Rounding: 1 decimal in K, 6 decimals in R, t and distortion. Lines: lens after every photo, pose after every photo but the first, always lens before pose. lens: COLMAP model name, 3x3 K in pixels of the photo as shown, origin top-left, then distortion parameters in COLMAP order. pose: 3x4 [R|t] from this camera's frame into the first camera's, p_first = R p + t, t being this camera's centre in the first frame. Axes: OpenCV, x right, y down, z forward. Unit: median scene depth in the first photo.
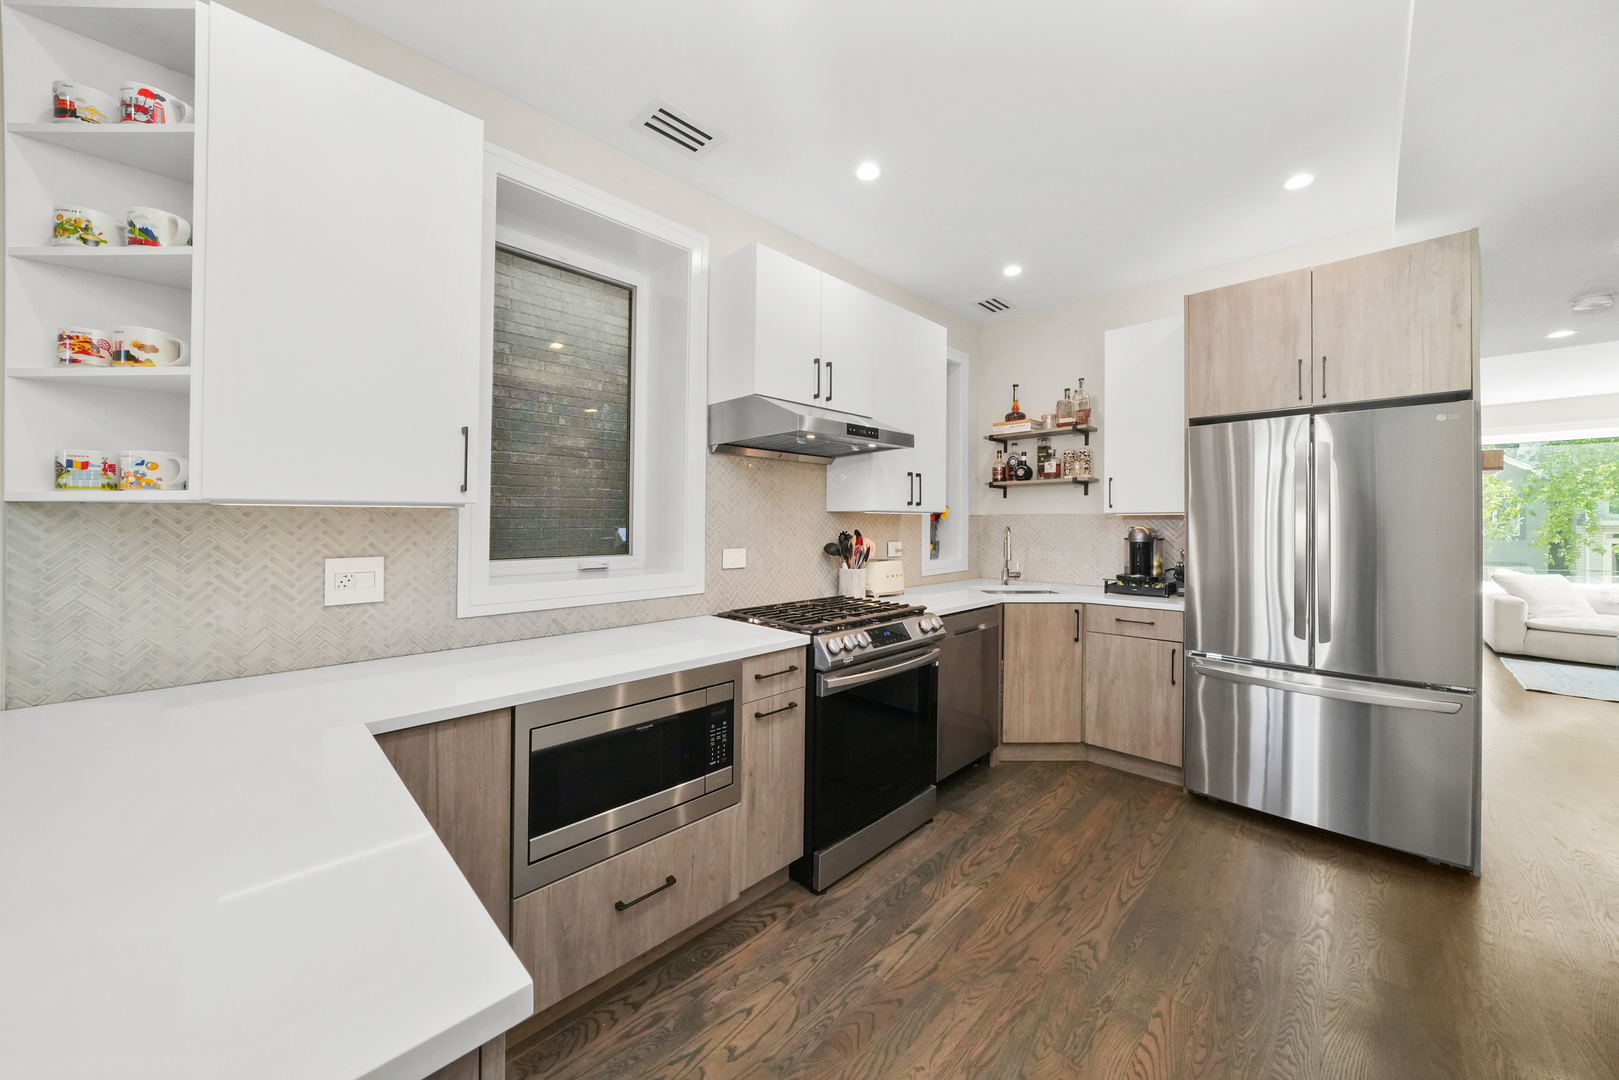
lens RADIAL K [[571.5, 0, 806.2], [0, 571.5, 523.0], [0, 0, 1]] dist [-0.009103, 0.000056]
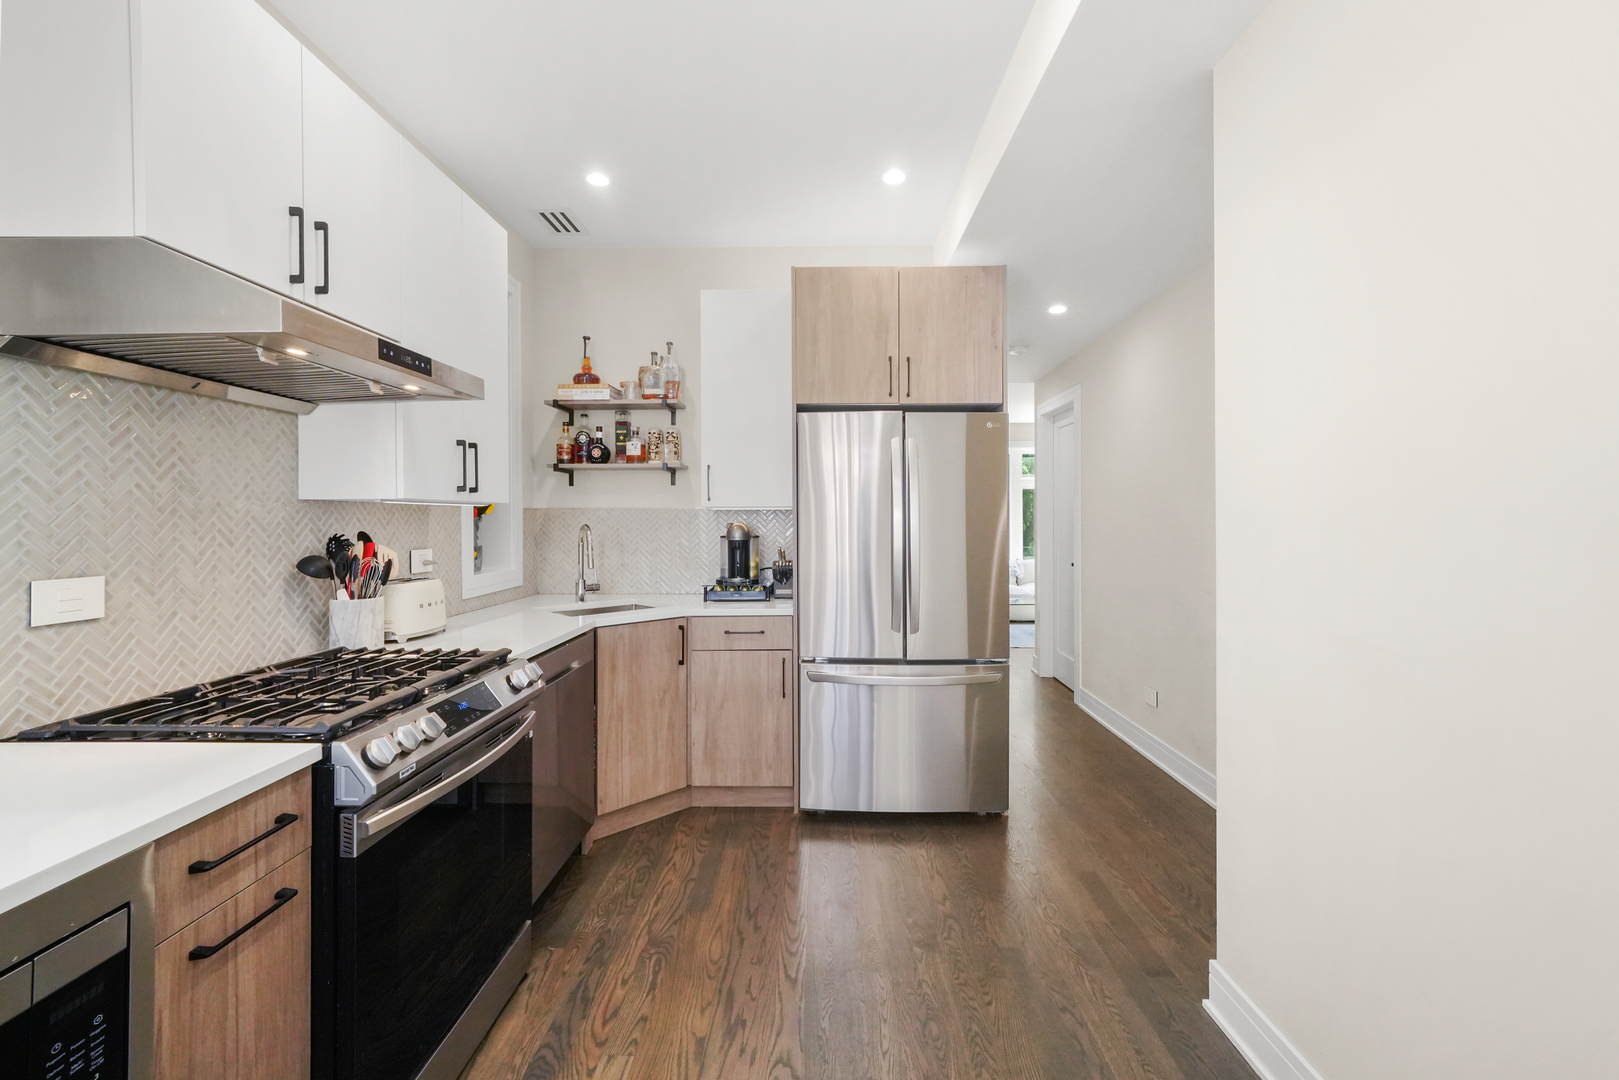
lens RADIAL K [[681.9, 0, 809.6], [0, 681.9, 525.3], [0, 0, 1]] dist [-0.005221, 0.005325]
pose [[0.720326, -0.011074, 0.693547, -0.085446], [0.005060, 0.999930, 0.010711, 0.000319], [-0.693617, -0.004206, 0.720332, 0.232775]]
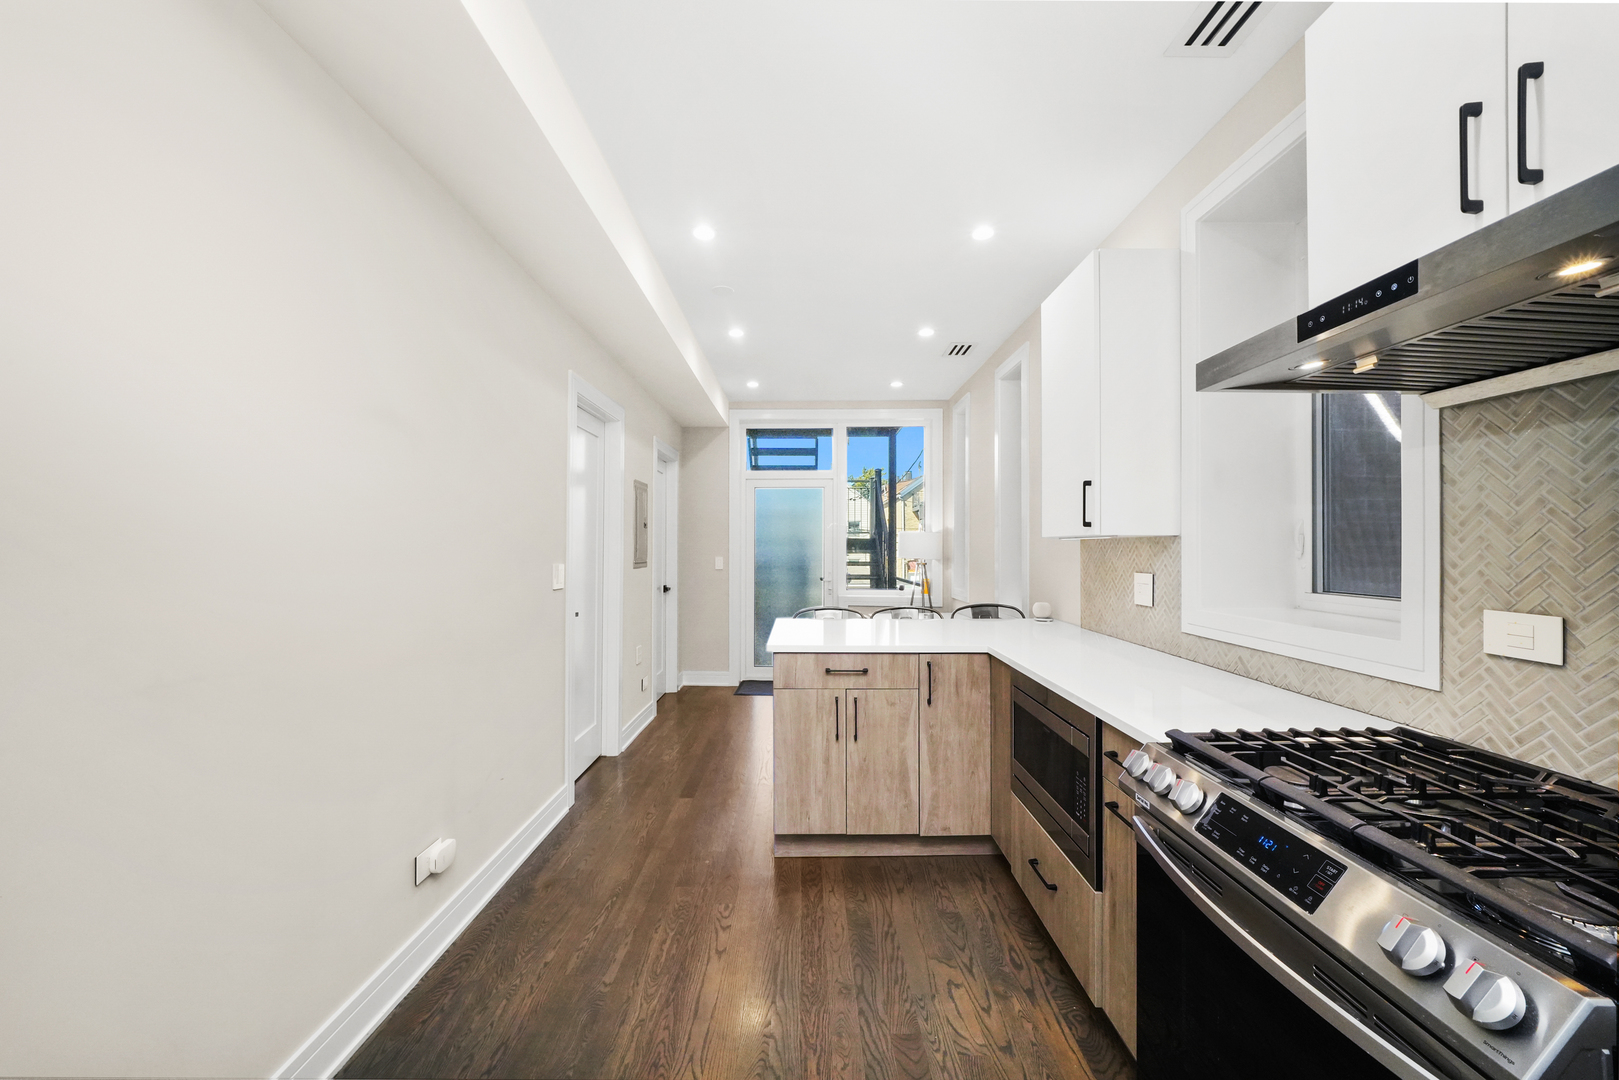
lens RADIAL K [[626.8, 0, 805.1], [0, 626.8, 544.7], [0, 0, 1]] dist [-0.006726, 0.000315]
pose [[-0.707399, -0.003146, -0.706807, 0.632338], [-0.003194, 0.999994, -0.001254, -0.004400], [0.706807, 0.001371, -0.707405, 1.038643]]
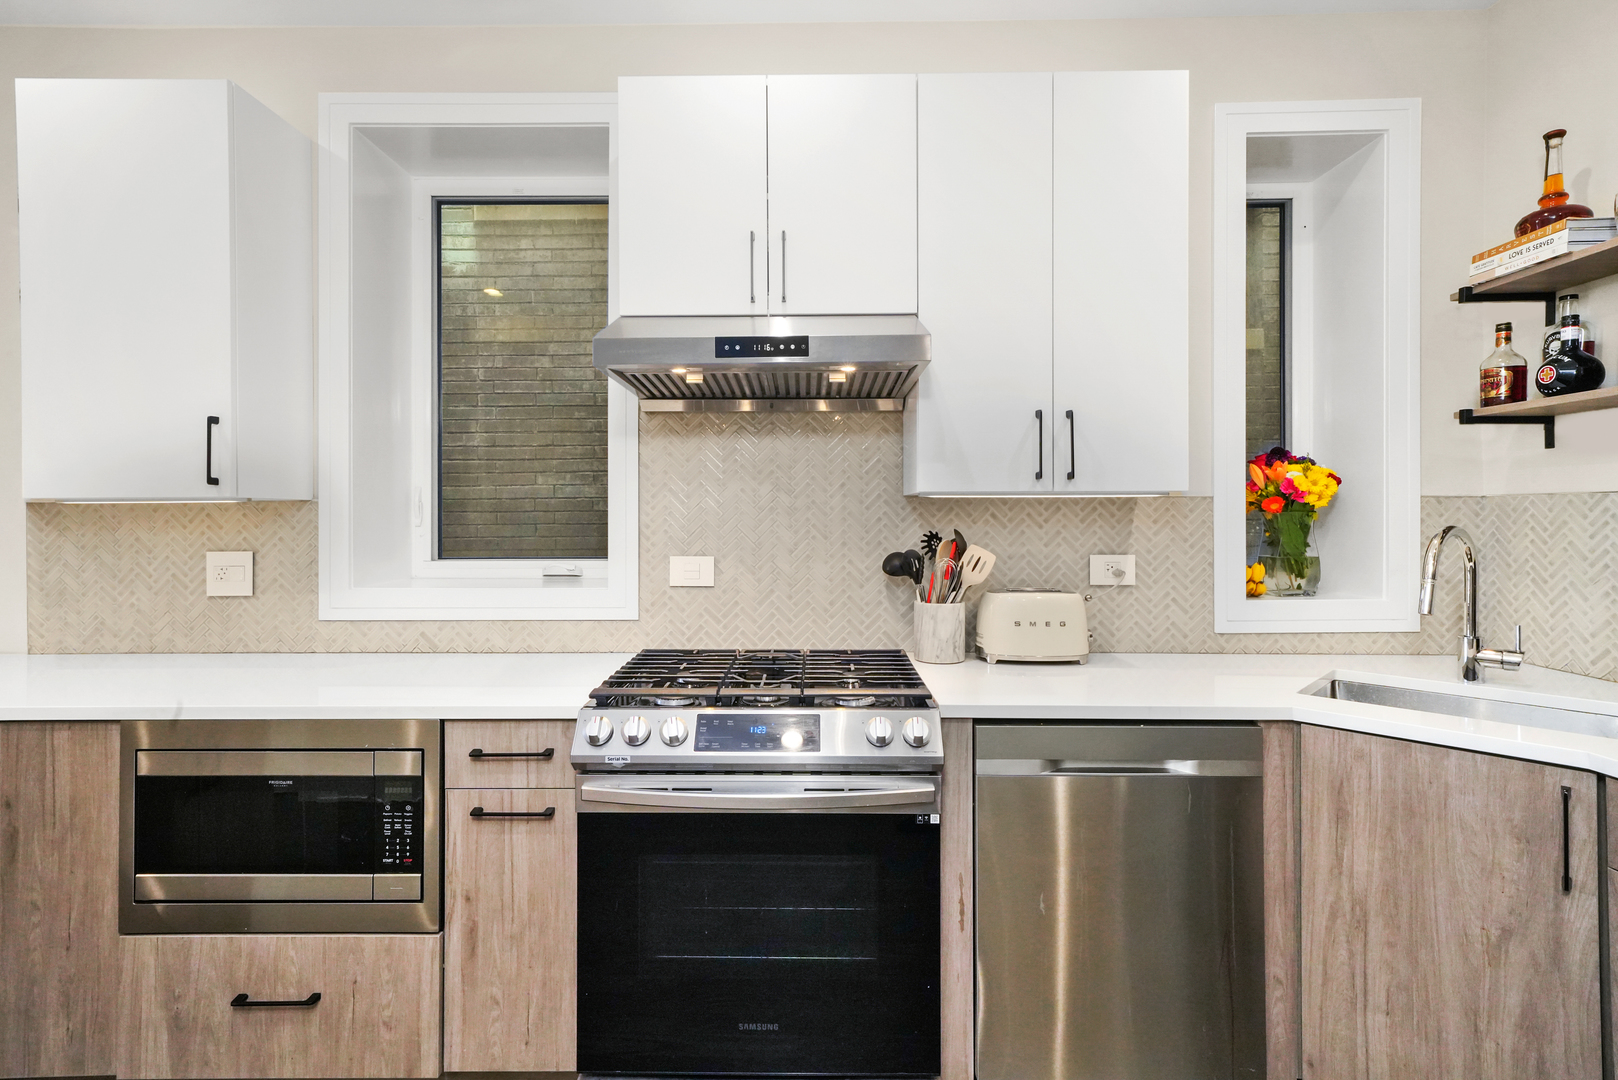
lens RADIAL K [[779.6, 0, 804.0], [0, 779.6, 519.4], [0, 0, 1]] dist [0.014350, 0.000727]
pose [[0.698569, 0.000557, -0.715542, 0.654444], [0.001779, 0.999995, 0.002515, 0.000663], [0.715540, -0.003030, 0.698565, 0.515213]]
